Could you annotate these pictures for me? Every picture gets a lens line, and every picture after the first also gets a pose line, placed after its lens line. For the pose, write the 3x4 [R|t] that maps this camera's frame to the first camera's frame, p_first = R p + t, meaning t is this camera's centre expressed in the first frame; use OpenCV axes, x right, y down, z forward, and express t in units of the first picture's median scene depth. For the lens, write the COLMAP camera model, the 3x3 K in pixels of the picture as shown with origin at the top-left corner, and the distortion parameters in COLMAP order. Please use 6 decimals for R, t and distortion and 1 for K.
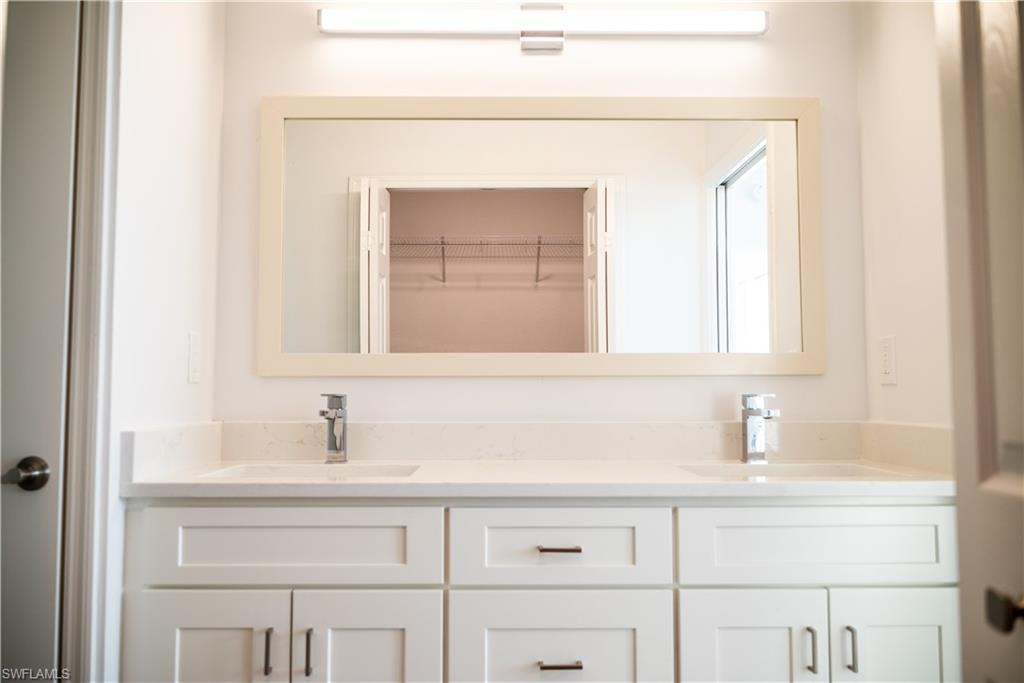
lens RADIAL K [[815.8, 0, 512.0], [0, 815.8, 341.5], [0, 0, 1]] dist [-0.010335, -0.003866]
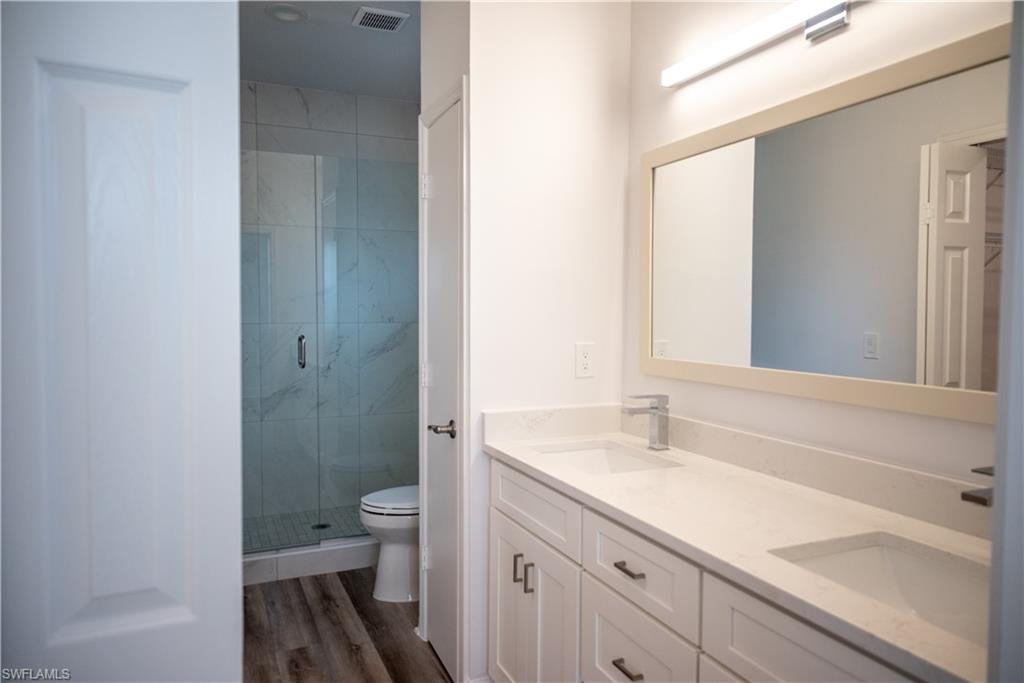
lens RADIAL K [[697.7, 0, 512.0], [0, 697.7, 341.5], [0, 0, 1]] dist [0.005898, 0.000637]
pose [[0.399546, 0.043874, -0.915663, 0.616019], [0.056222, 0.995801, 0.072246, -0.098178], [0.914988, -0.080346, 0.395401, 0.357288]]
